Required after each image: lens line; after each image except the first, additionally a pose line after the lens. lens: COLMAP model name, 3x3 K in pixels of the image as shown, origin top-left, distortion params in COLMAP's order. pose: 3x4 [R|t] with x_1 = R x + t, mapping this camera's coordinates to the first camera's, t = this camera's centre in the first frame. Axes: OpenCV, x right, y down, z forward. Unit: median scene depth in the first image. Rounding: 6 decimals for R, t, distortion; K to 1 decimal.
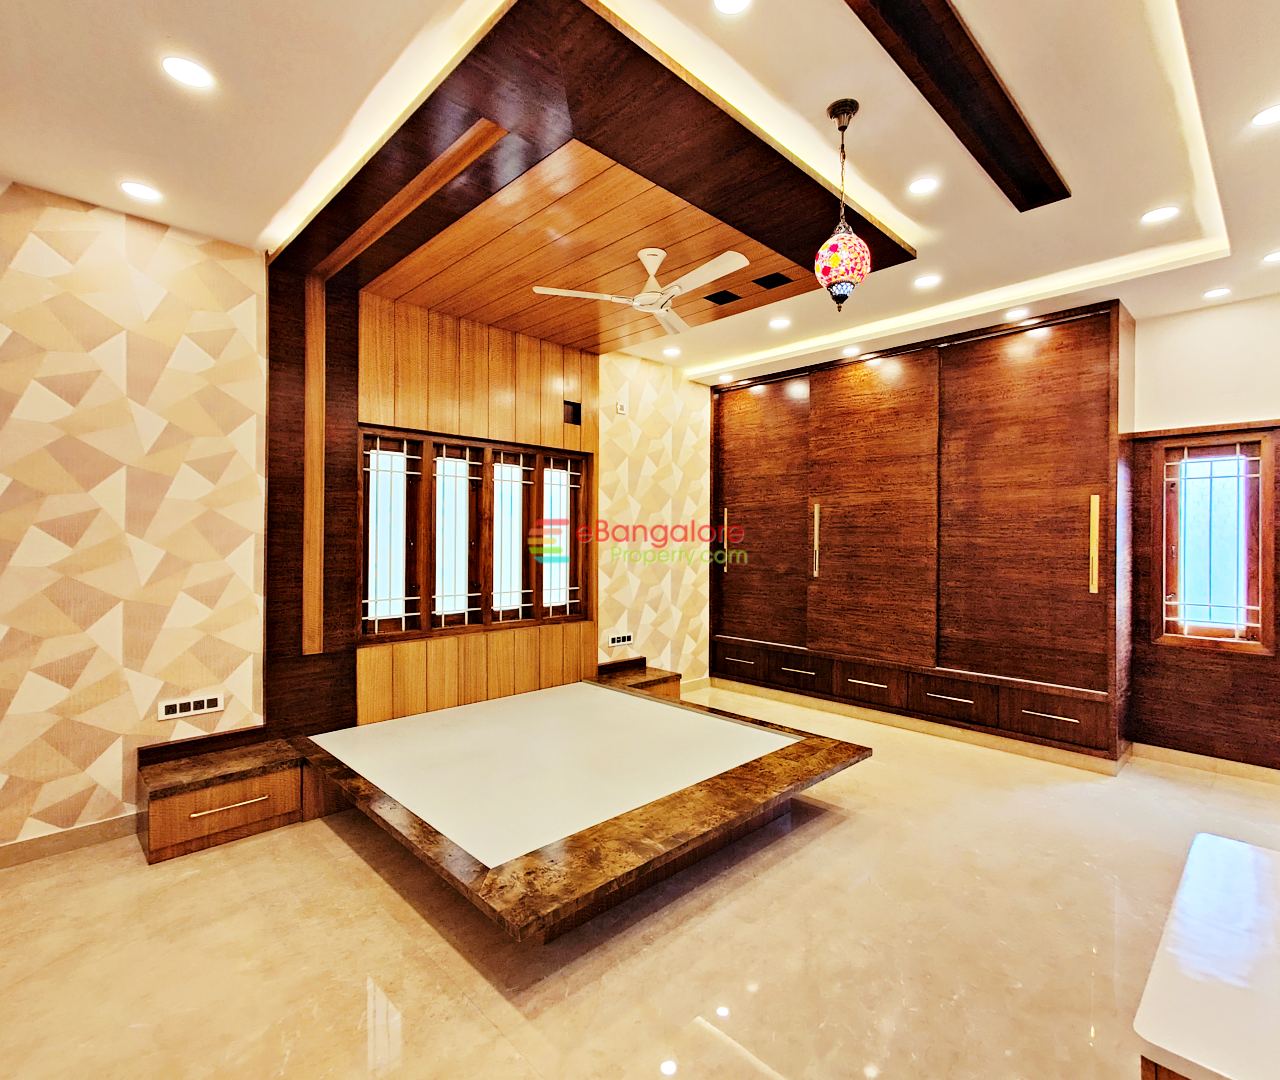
lens RADIAL K [[633.8, 0, 647.2], [0, 633.8, 537.8], [0, 0, 1]] dist [0.009915, -0.000522]
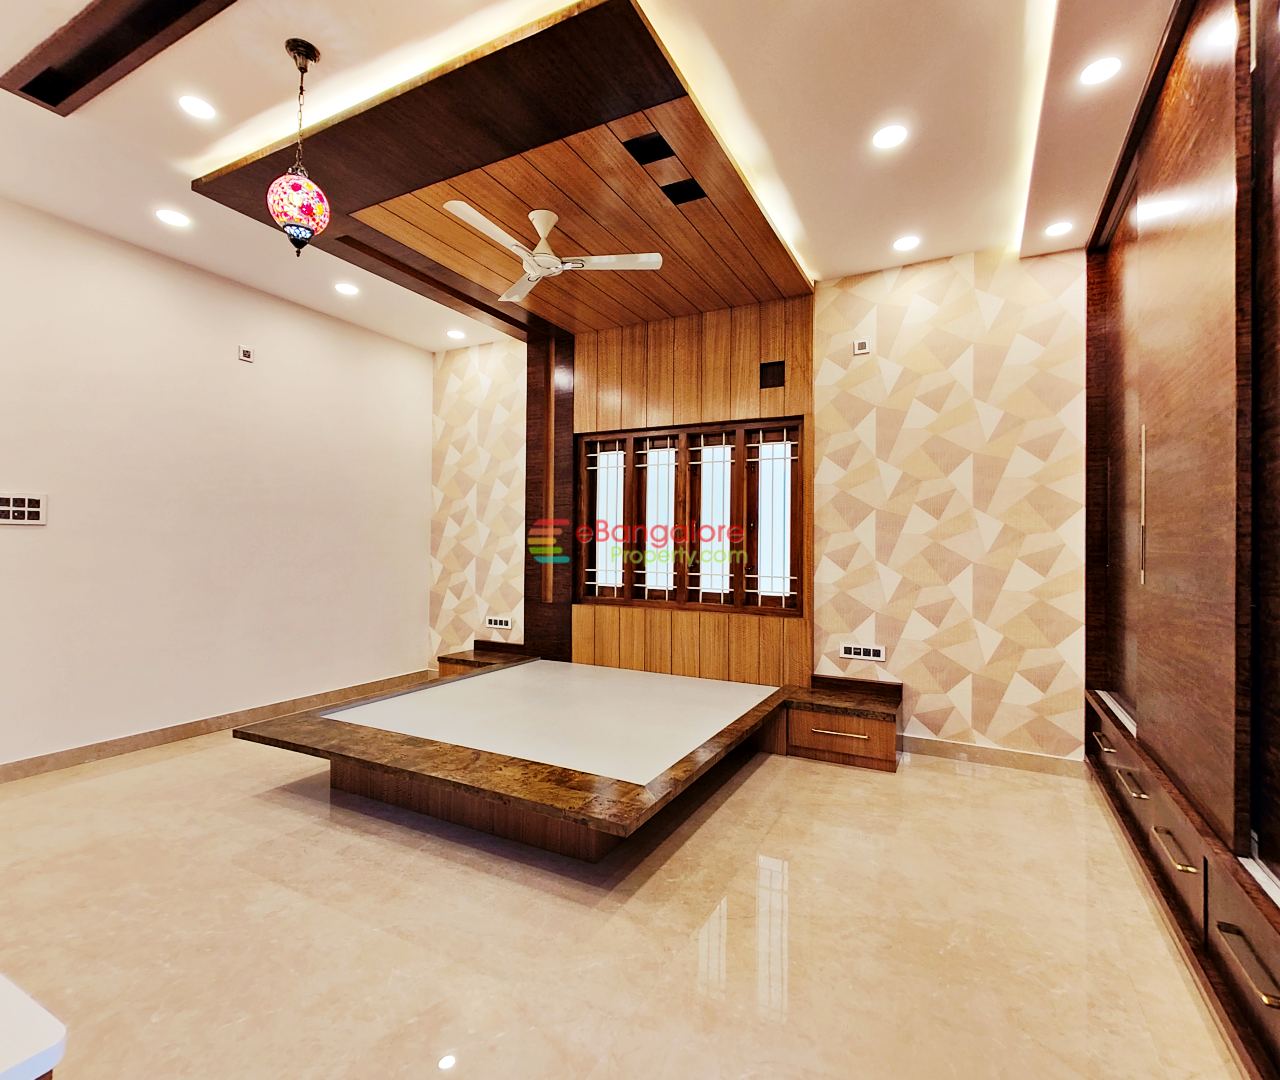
lens RADIAL K [[633.8, 0, 640.7], [0, 633.8, 539.9], [0, 0, 1]] dist [0.009915, -0.000522]
pose [[0.294907, -0.009228, -0.955481, 0.776212], [-0.010045, 0.999868, -0.012757, 0.050656], [0.955473, 0.013360, 0.294775, 0.675551]]
